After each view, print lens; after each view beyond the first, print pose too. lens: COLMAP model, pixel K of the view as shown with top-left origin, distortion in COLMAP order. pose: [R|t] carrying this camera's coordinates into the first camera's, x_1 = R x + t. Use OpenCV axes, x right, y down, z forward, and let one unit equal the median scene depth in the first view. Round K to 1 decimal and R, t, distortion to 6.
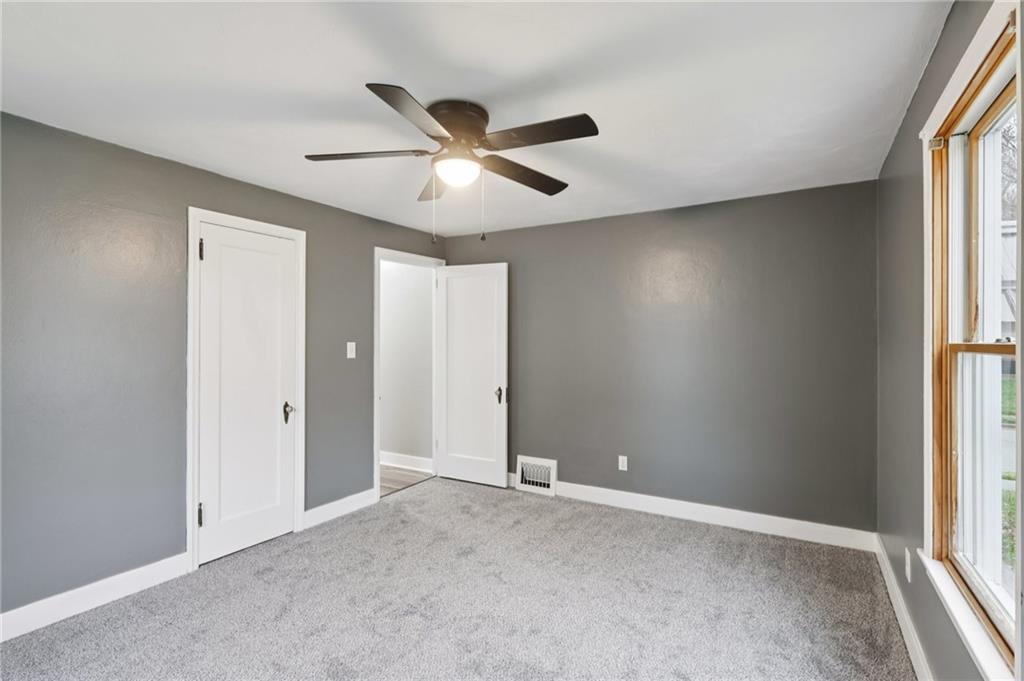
lens RADIAL K [[478.2, 0, 519.5], [0, 478.2, 343.1], [0, 0, 1]] dist [-0.001850, 0.000590]
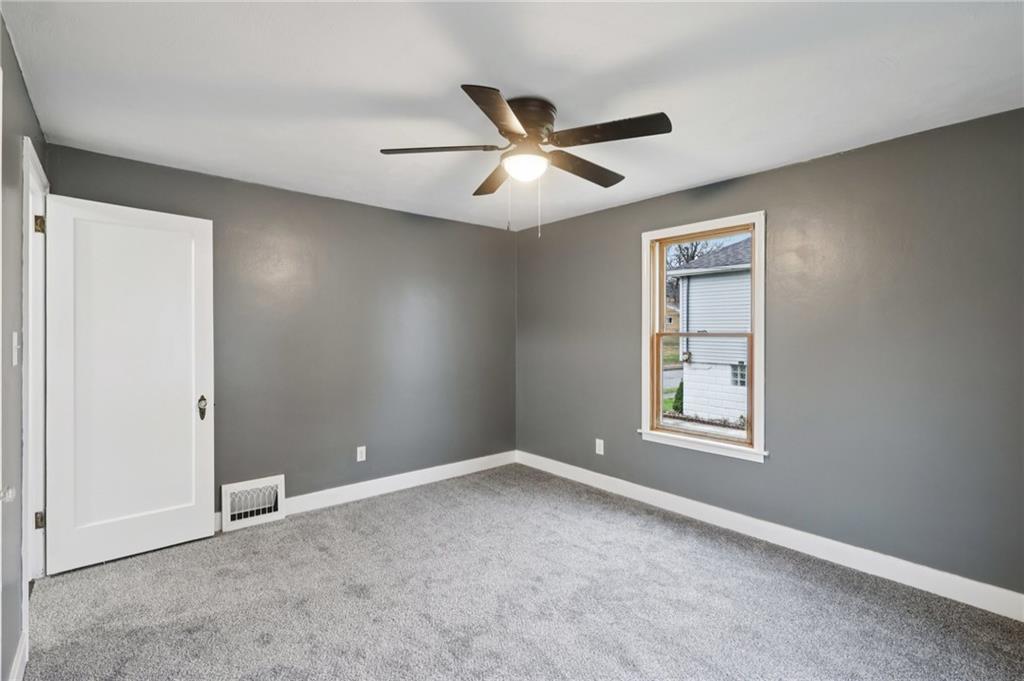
lens RADIAL K [[478.2, 0, 510.5], [0, 478.2, 339.6], [0, 0, 1]] dist [-0.001850, 0.000590]
pose [[0.324191, -0.014589, 0.945879, -0.682054], [-0.000944, 0.999876, 0.015745, -0.001119], [-0.945991, -0.005998, 0.324137, 0.431724]]
